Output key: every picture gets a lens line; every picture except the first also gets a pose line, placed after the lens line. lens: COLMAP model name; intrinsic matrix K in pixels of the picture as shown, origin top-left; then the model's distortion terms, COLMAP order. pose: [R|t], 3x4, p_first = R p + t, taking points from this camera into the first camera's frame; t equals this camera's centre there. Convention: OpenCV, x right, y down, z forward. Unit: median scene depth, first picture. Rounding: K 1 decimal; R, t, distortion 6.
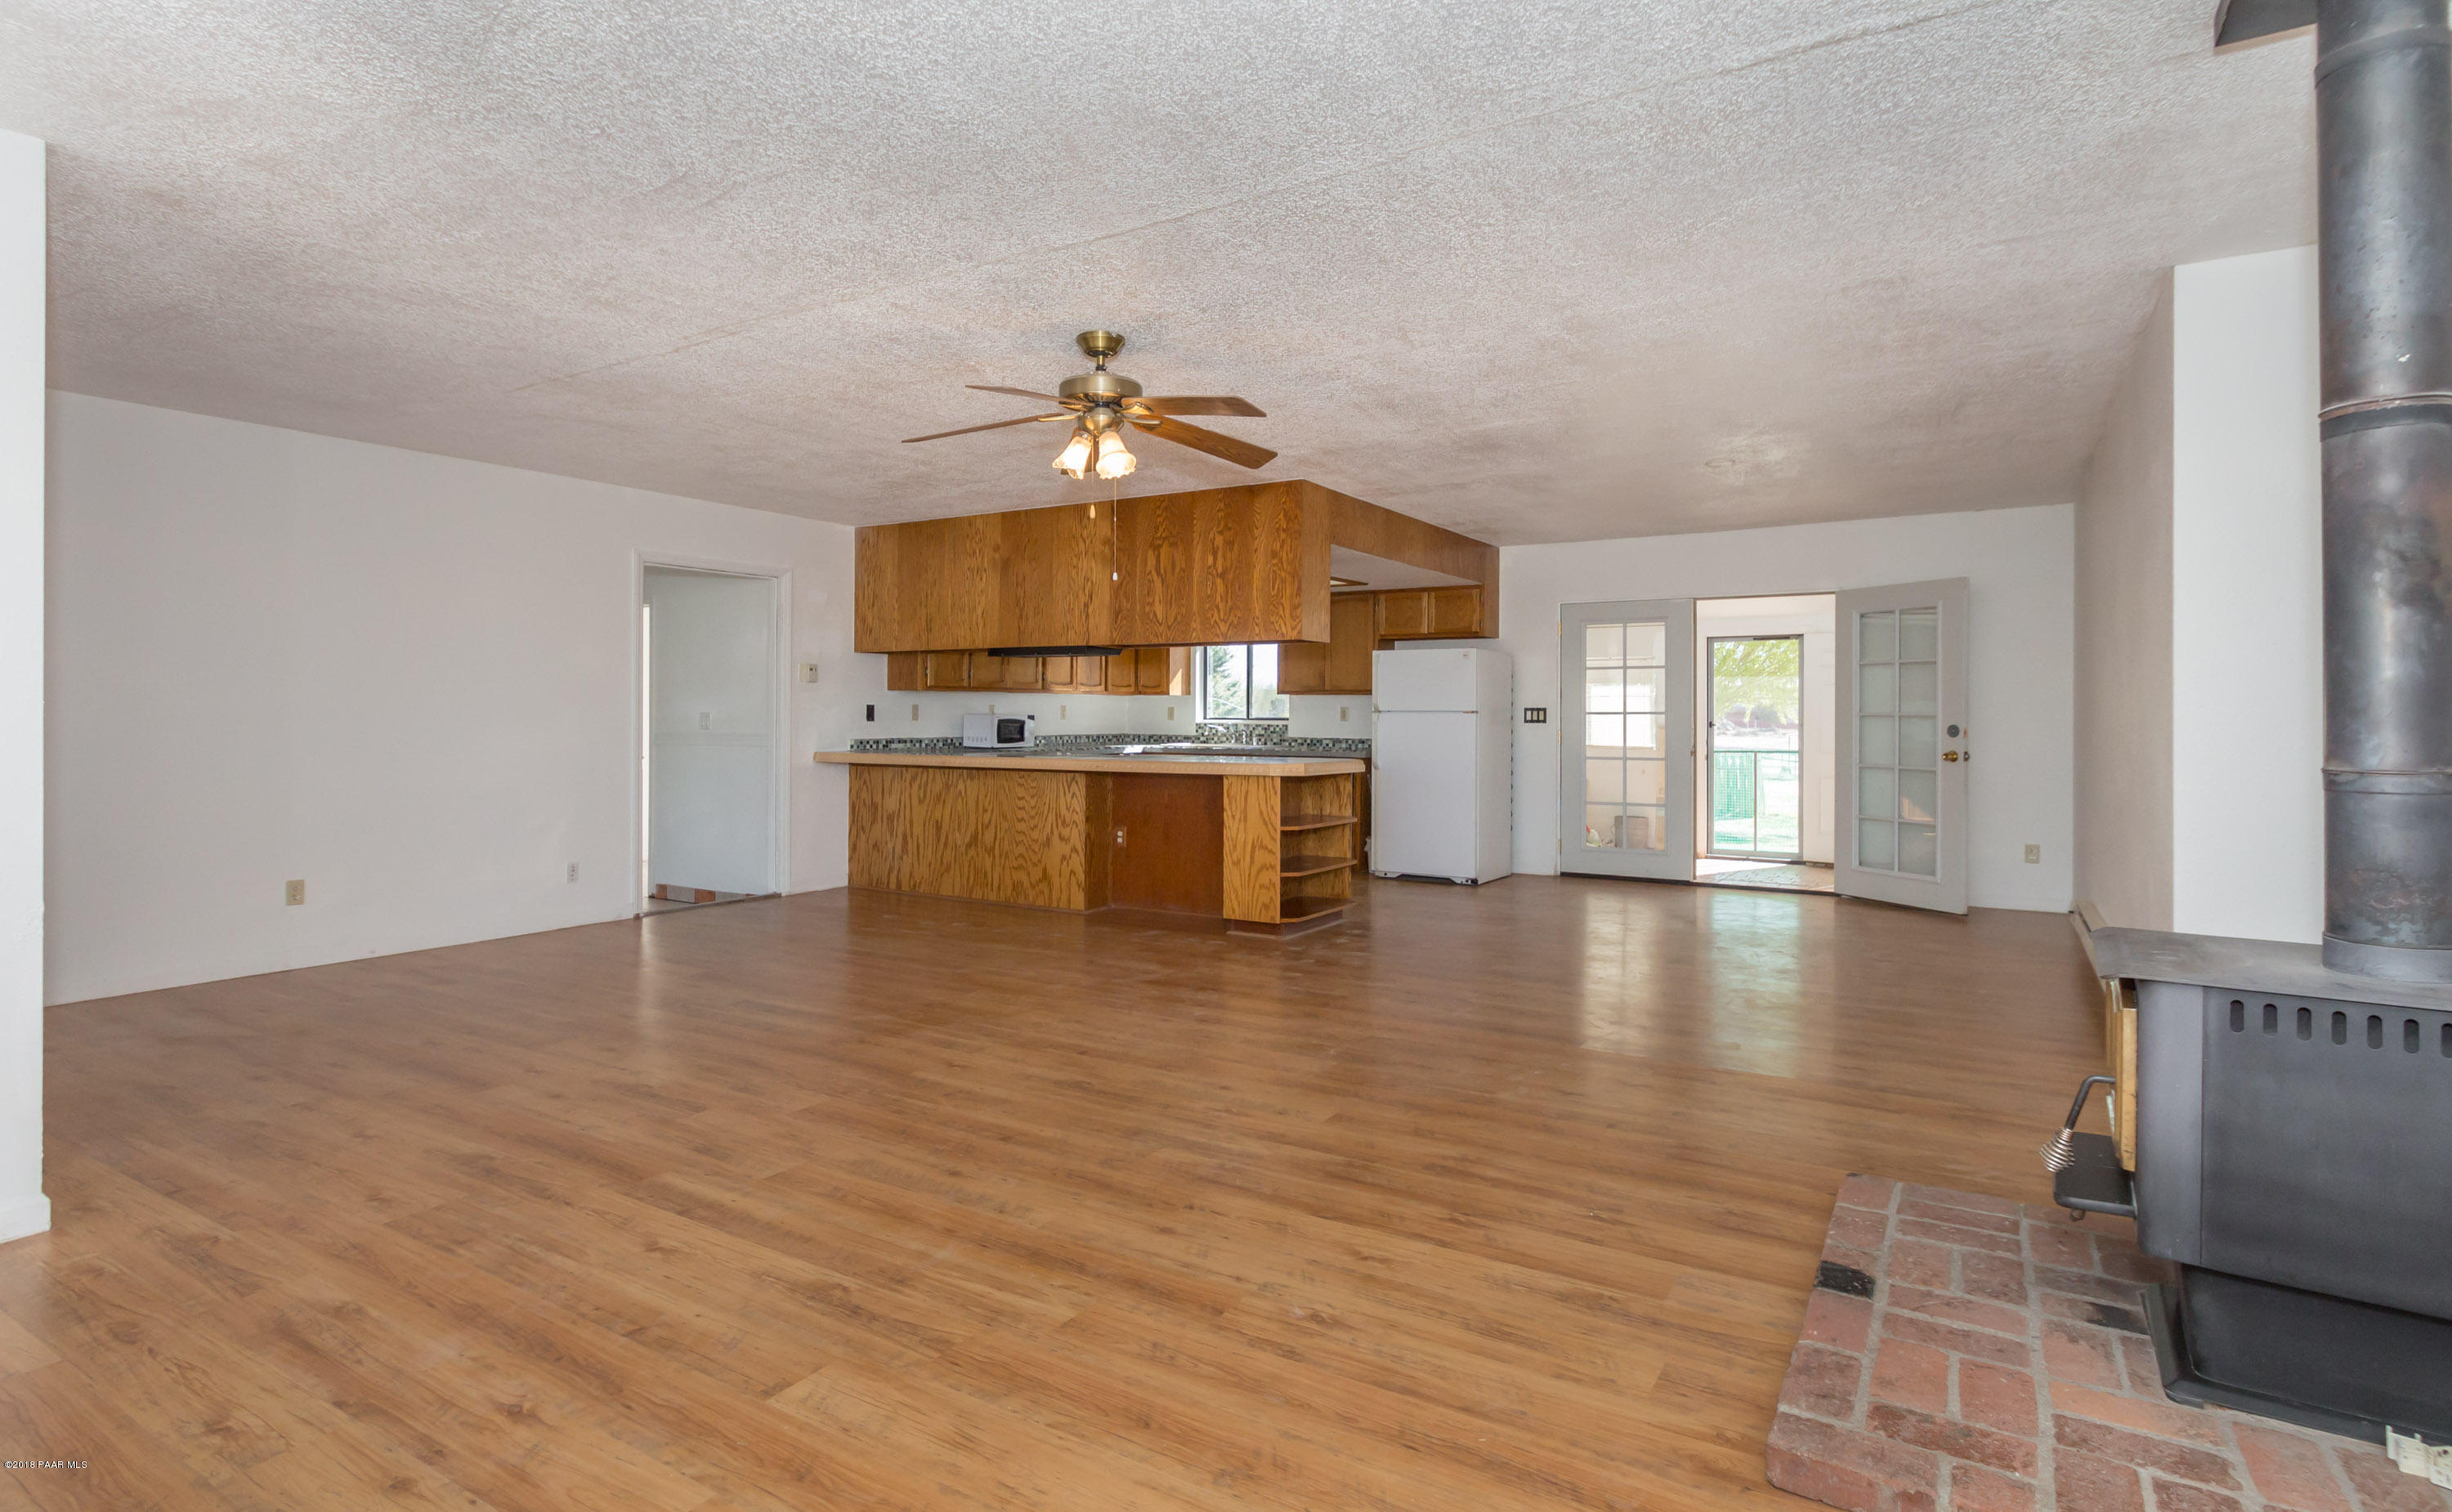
lens RADIAL K [[1213.7, 0, 1216.7], [0, 1213.7, 716.7], [0, 0, 1]] dist [0.001592, 0.000318]
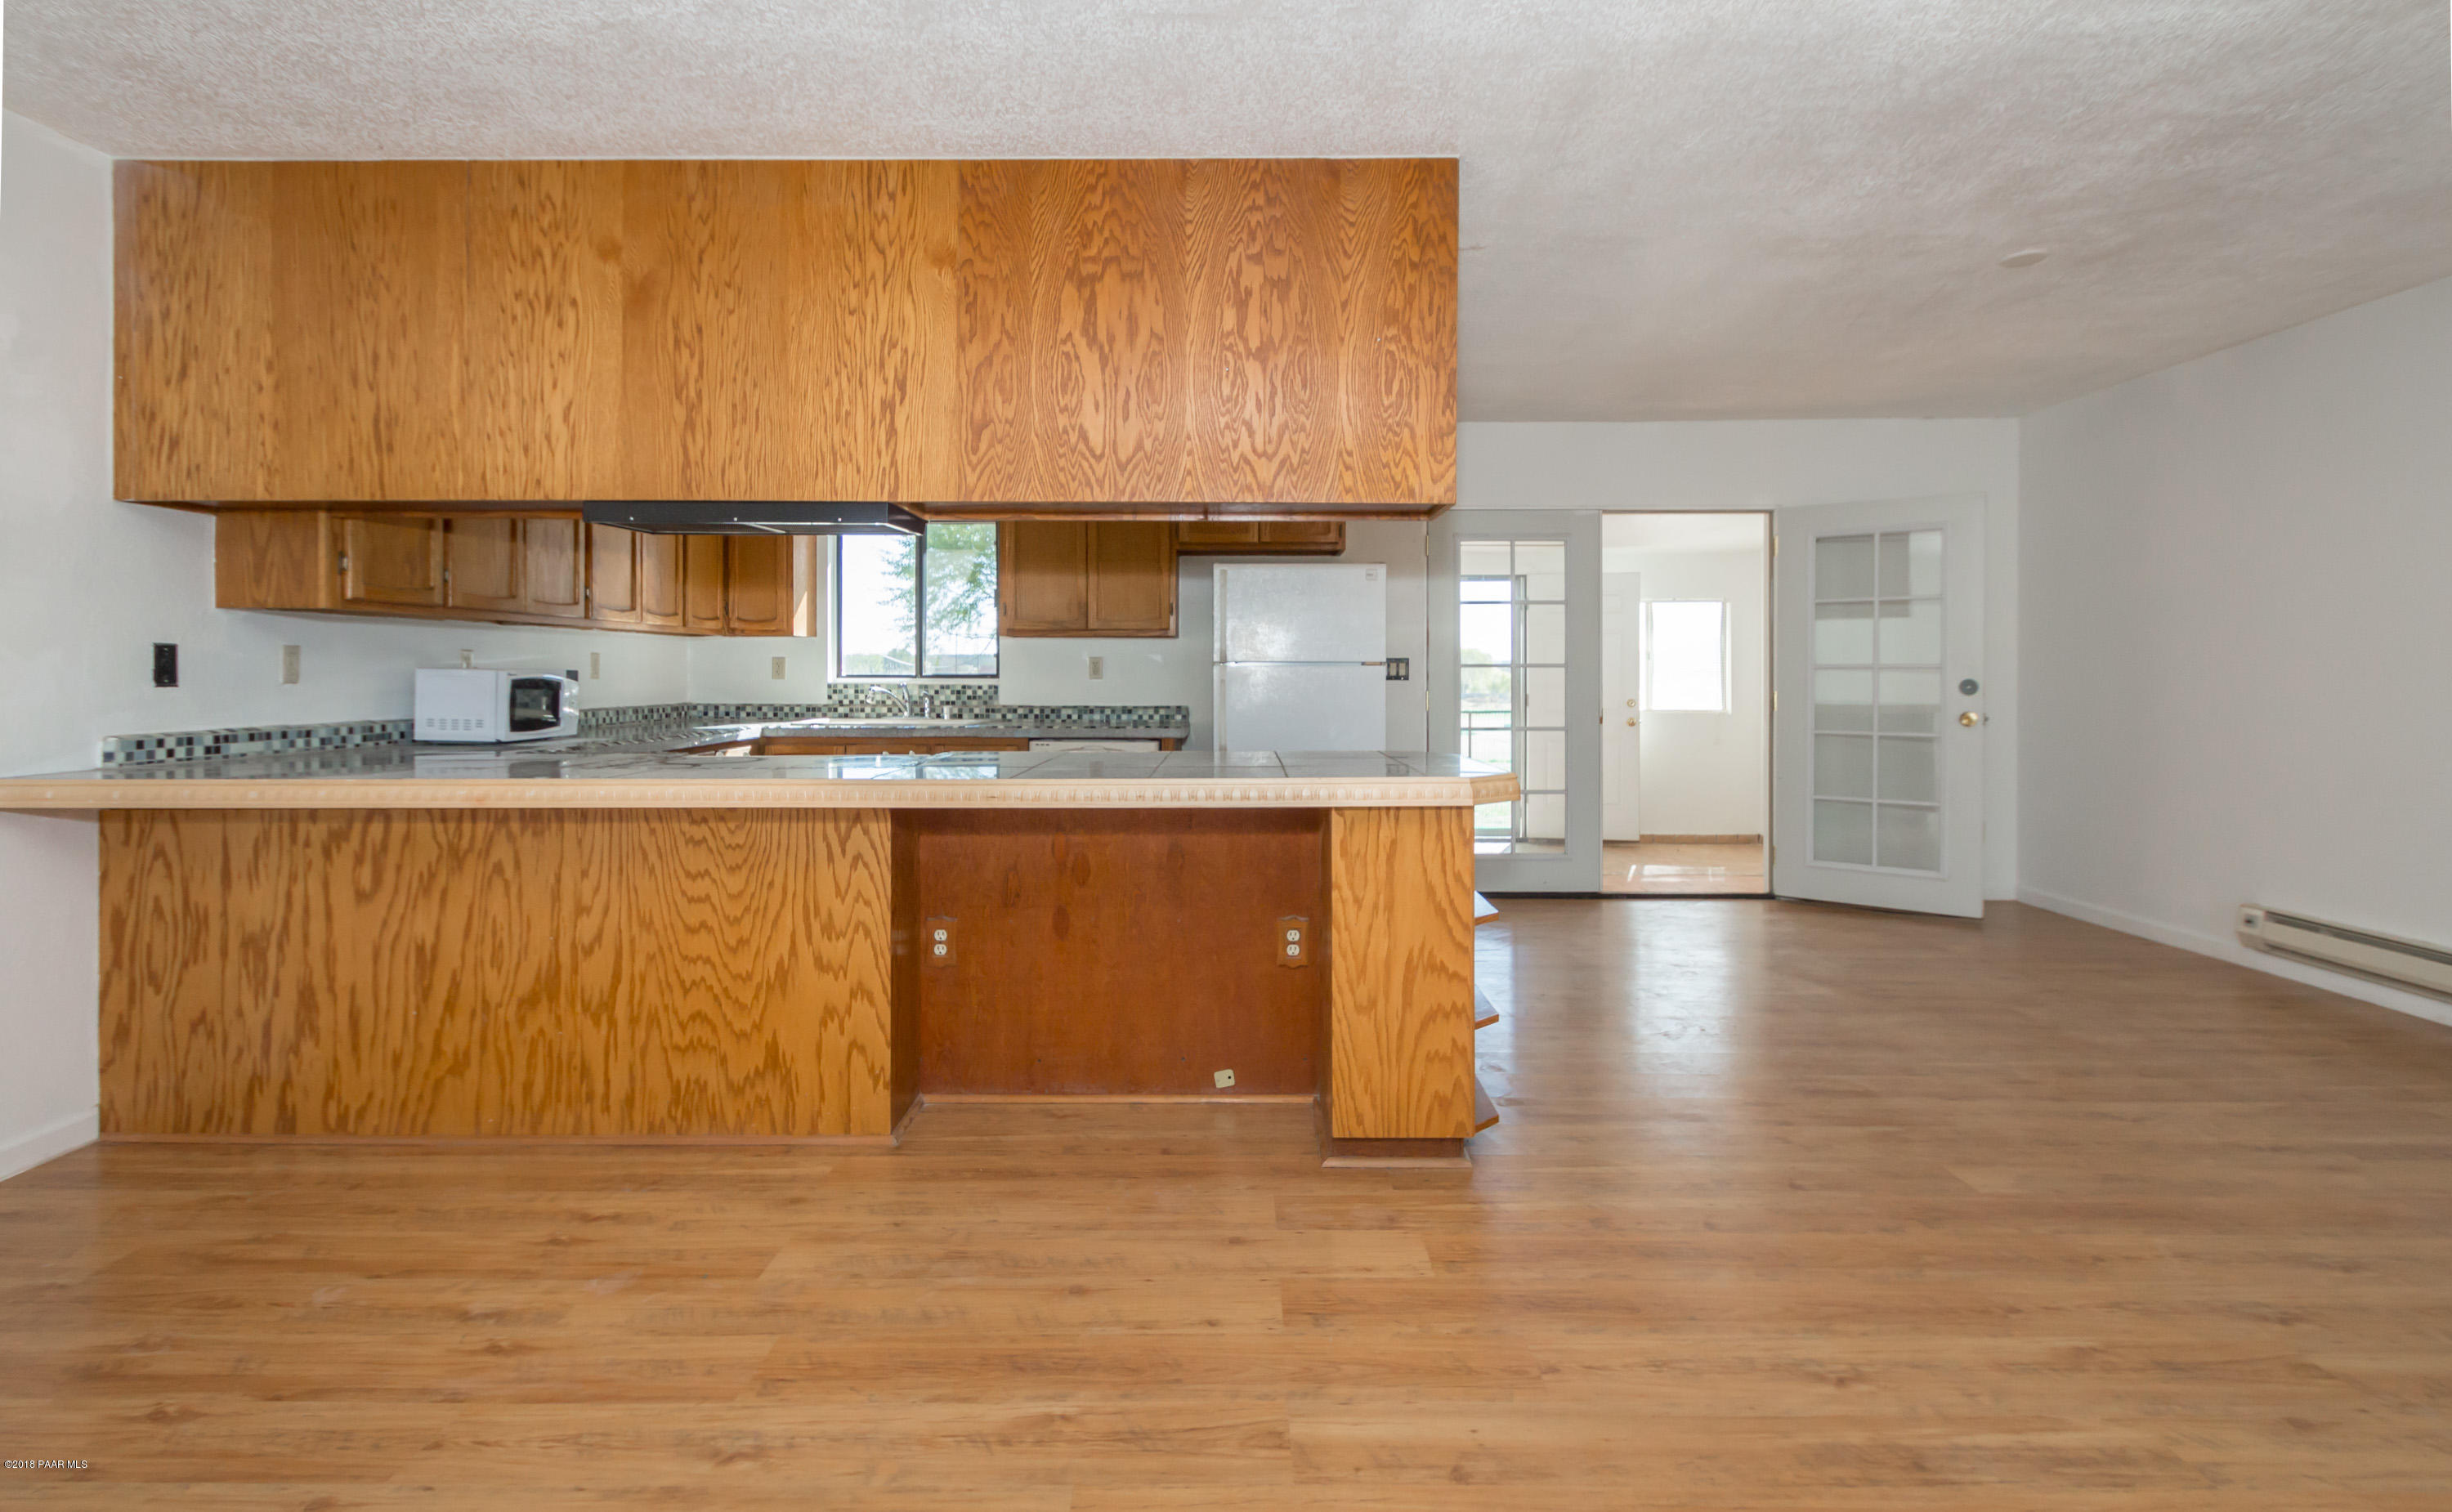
lens RADIAL K [[1194.9, 0, 1221.7], [0, 1194.9, 680.5], [0, 0, 1]] dist [0.000712, -0.000681]
pose [[0.863450, -0.006526, 0.504391, -0.210716], [0.003902, 0.999973, 0.006257, 0.000920], [-0.504419, -0.003434, 0.863452, 0.570134]]
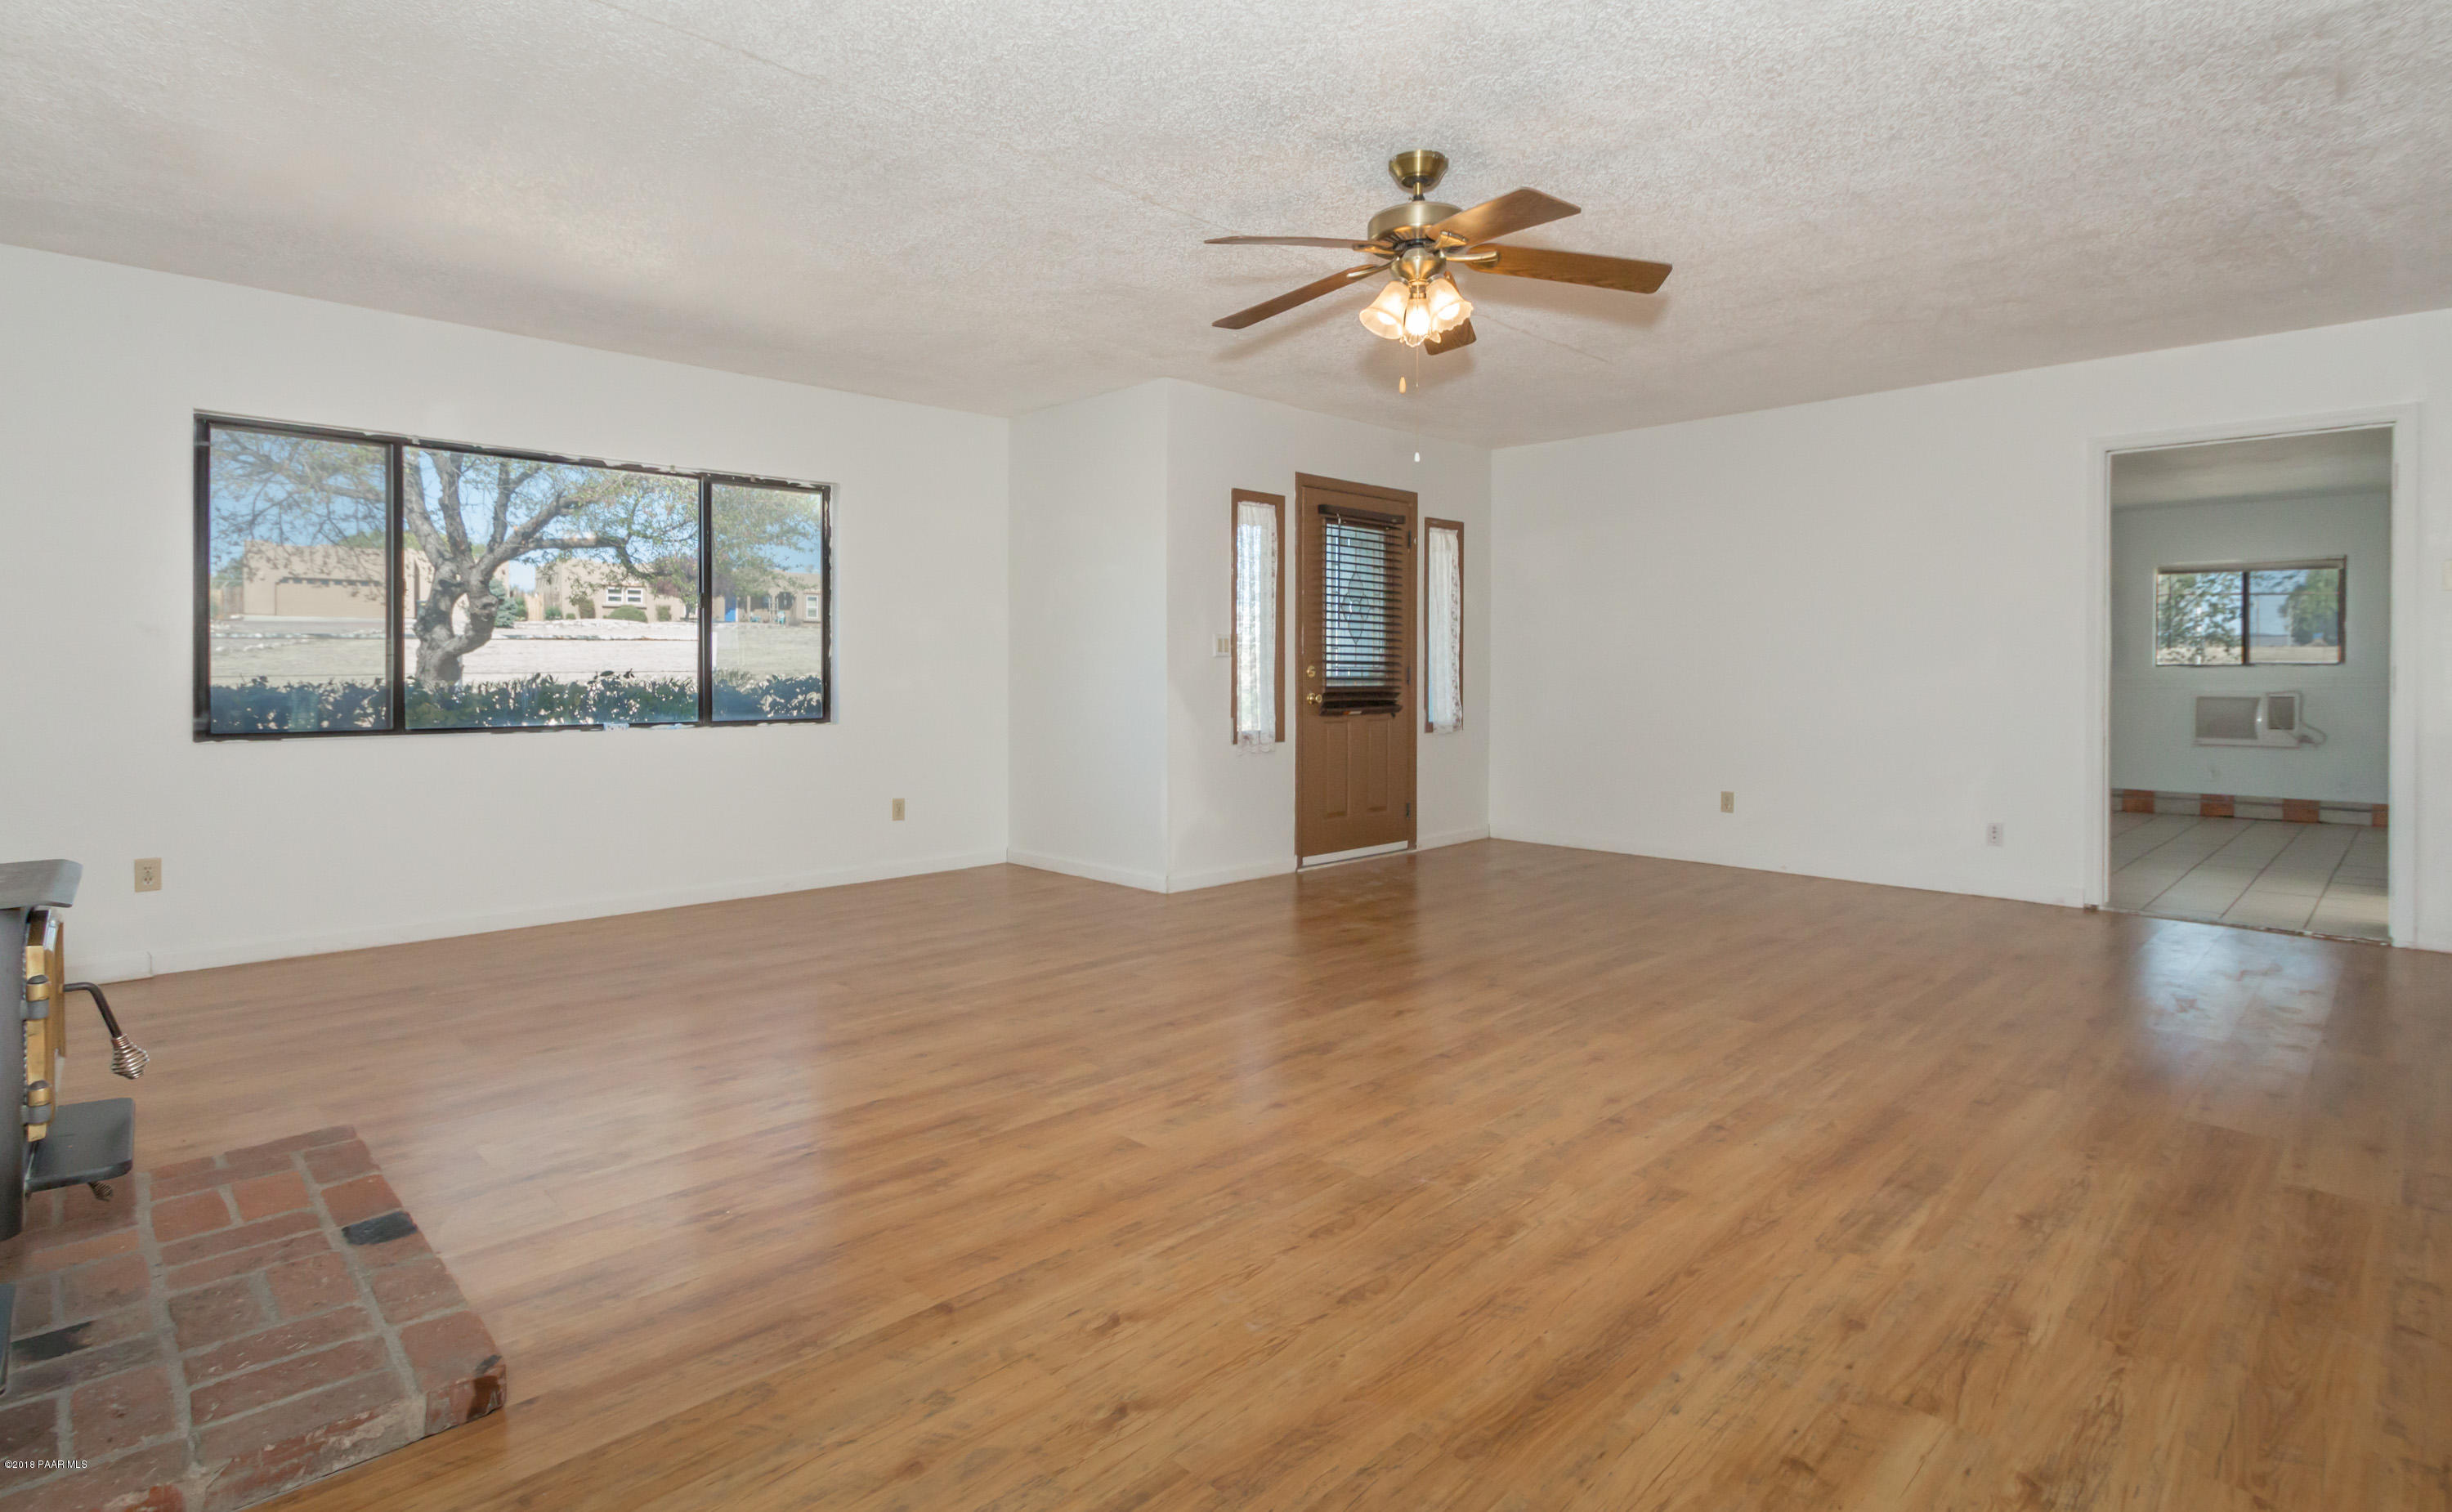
lens RADIAL K [[1242.9, 0, 1230.6], [0, 1242.9, 677.7], [0, 0, 1]] dist [-0.001671, -0.002296]
pose [[-0.248435, 0.004622, -0.968637, 0.412030], [-0.004729, 0.999971, 0.005984, 0.011435], [0.968637, 0.006067, -0.248406, 0.603642]]
